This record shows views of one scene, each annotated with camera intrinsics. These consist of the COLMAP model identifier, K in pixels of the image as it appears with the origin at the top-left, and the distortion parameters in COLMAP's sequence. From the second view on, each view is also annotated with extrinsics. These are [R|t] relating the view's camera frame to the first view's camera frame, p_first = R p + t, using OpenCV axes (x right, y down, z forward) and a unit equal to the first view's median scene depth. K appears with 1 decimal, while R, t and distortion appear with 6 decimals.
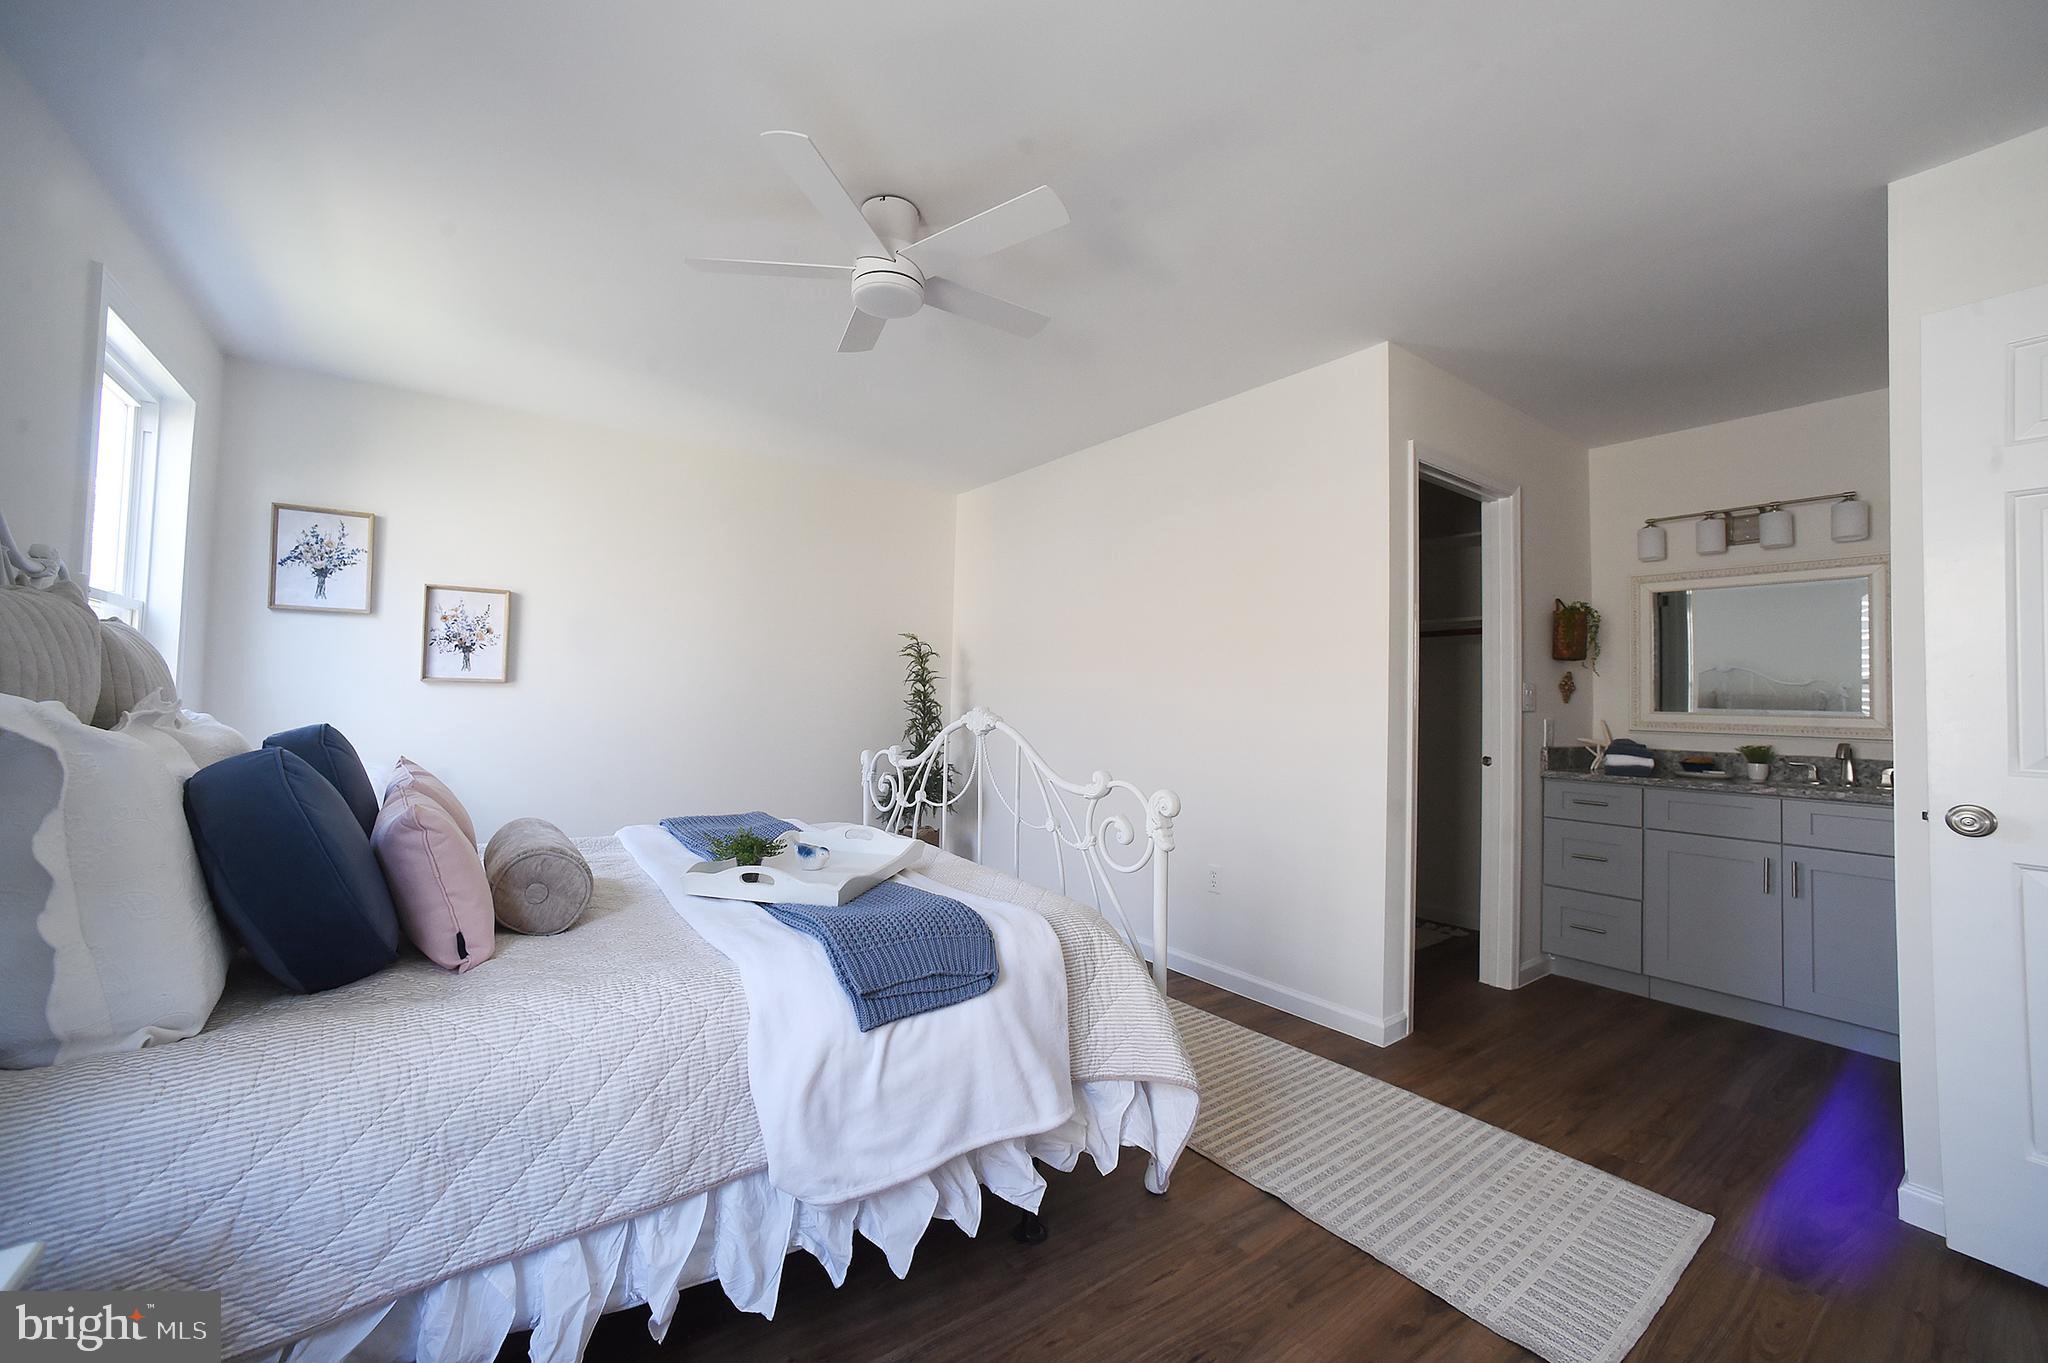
lens RADIAL K [[816.6, 0, 1019.2], [0, 816.6, 672.0], [0, 0, 1]] dist [-0.067557, 0.030079]
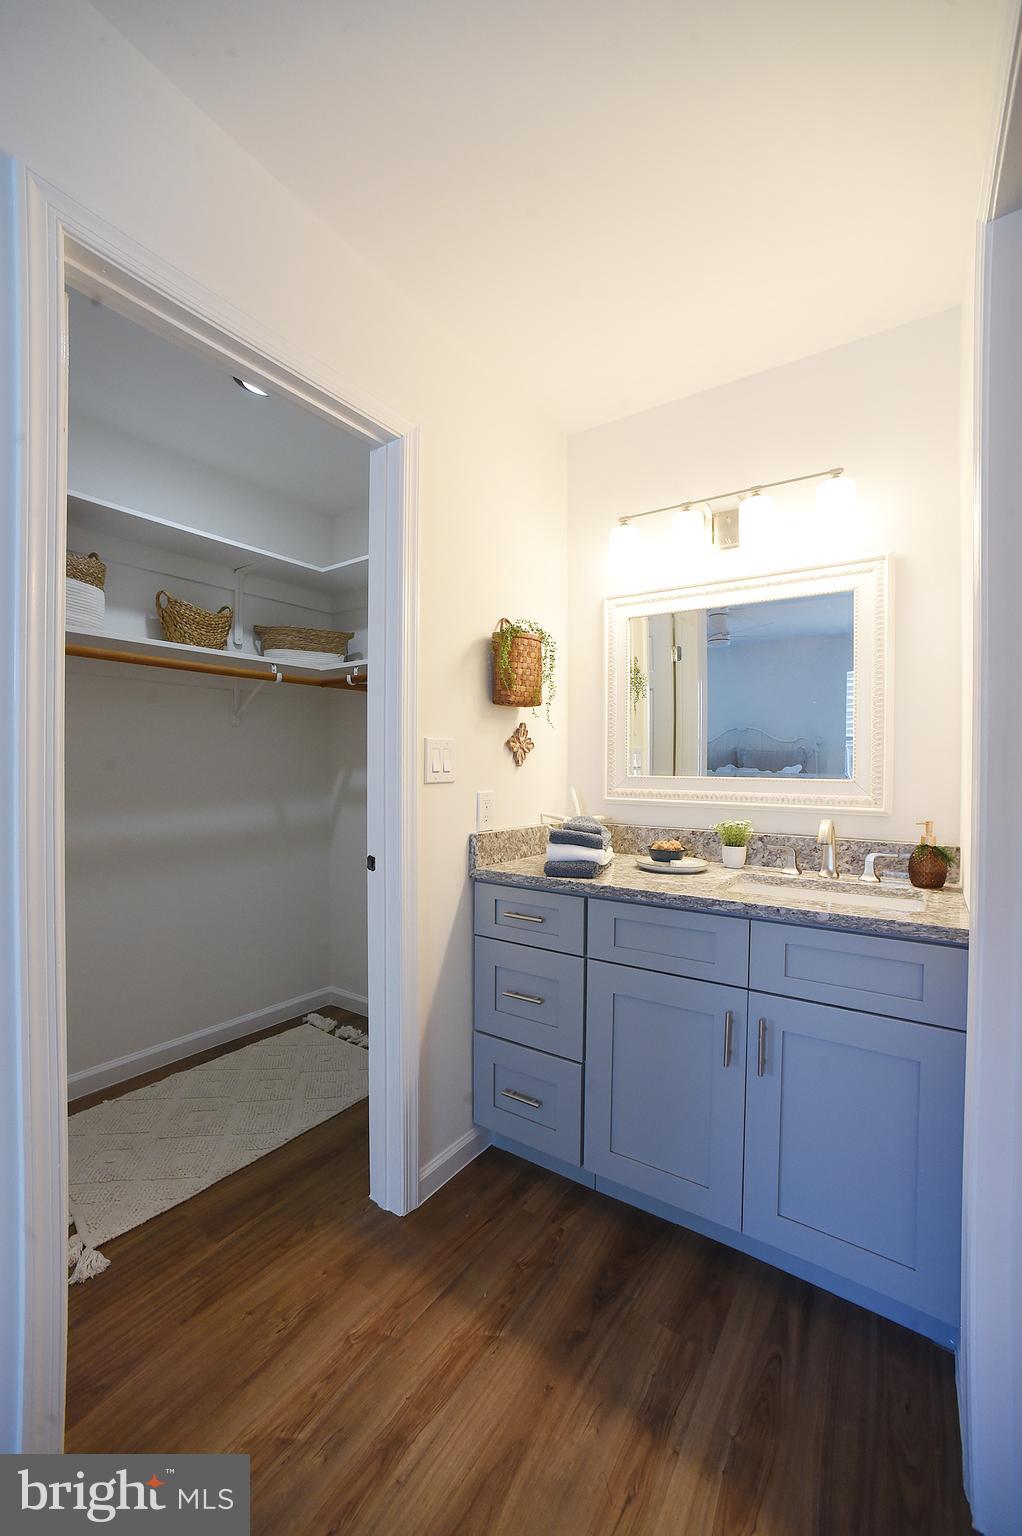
lens RADIAL K [[612.5, 0, 511.0], [0, 612.5, 768.0], [0, 0, 1]] dist [-0.067557, 0.030079]
pose [[0.944664, -0.022383, 0.327274, 0.377068], [0.008094, 0.998956, 0.044958, 0.011391], [-0.327939, -0.039822, 0.943859, 0.363197]]
